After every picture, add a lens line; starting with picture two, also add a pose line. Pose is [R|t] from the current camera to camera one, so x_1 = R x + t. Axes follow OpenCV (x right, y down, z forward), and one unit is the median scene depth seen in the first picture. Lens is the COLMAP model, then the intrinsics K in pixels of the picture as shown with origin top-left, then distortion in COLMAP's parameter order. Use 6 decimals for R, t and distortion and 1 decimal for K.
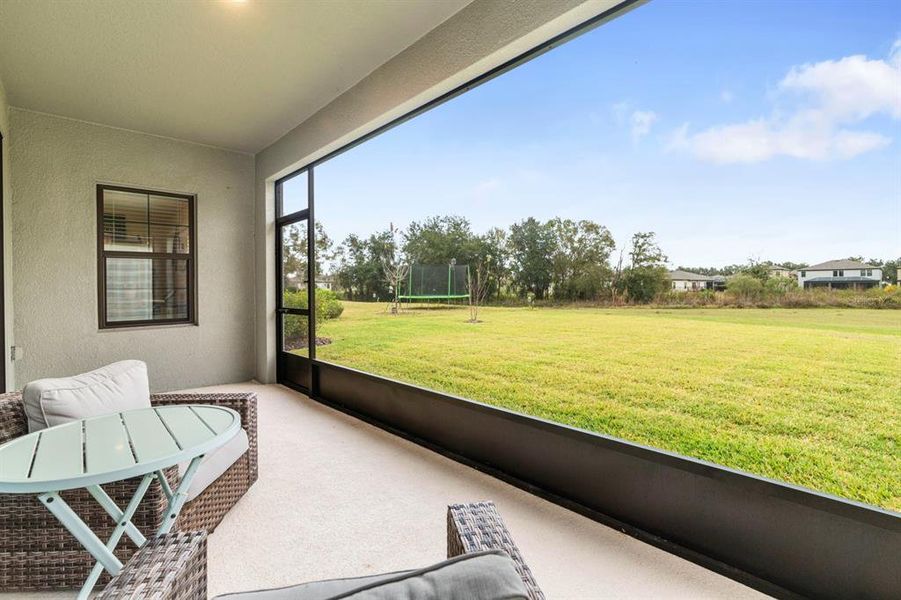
lens RADIAL K [[406.5, 0, 451.1], [0, 406.5, 294.6], [0, 0, 1]] dist [-0.004793, 0.002128]
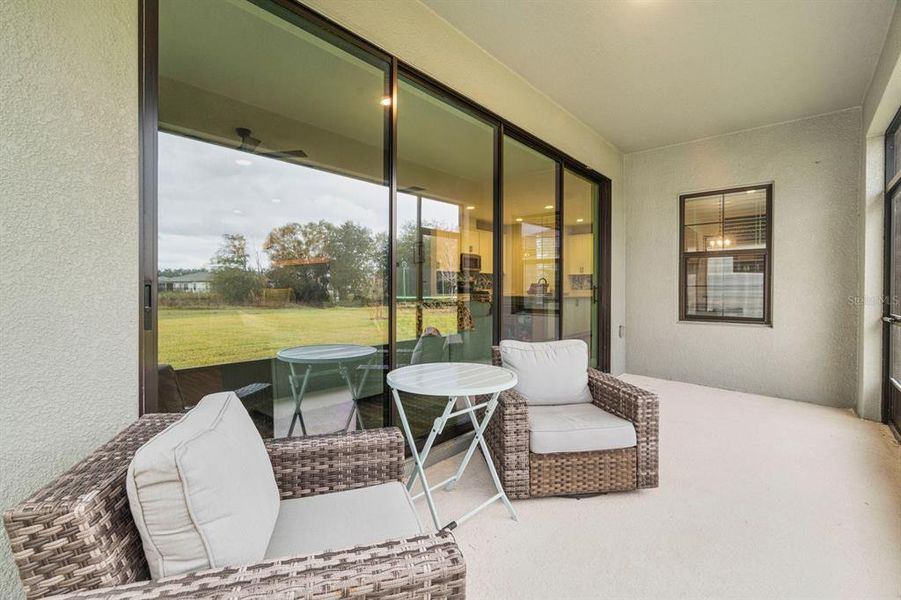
lens RADIAL K [[406.5, 0, 449.6], [0, 406.5, 296.0], [0, 0, 1]] dist [-0.004793, 0.002128]
pose [[0.107585, 0.034289, -0.993604, 0.195686], [-0.022068, 0.999241, 0.032094, -0.006881], [0.993951, 0.018474, 0.108260, 0.194855]]
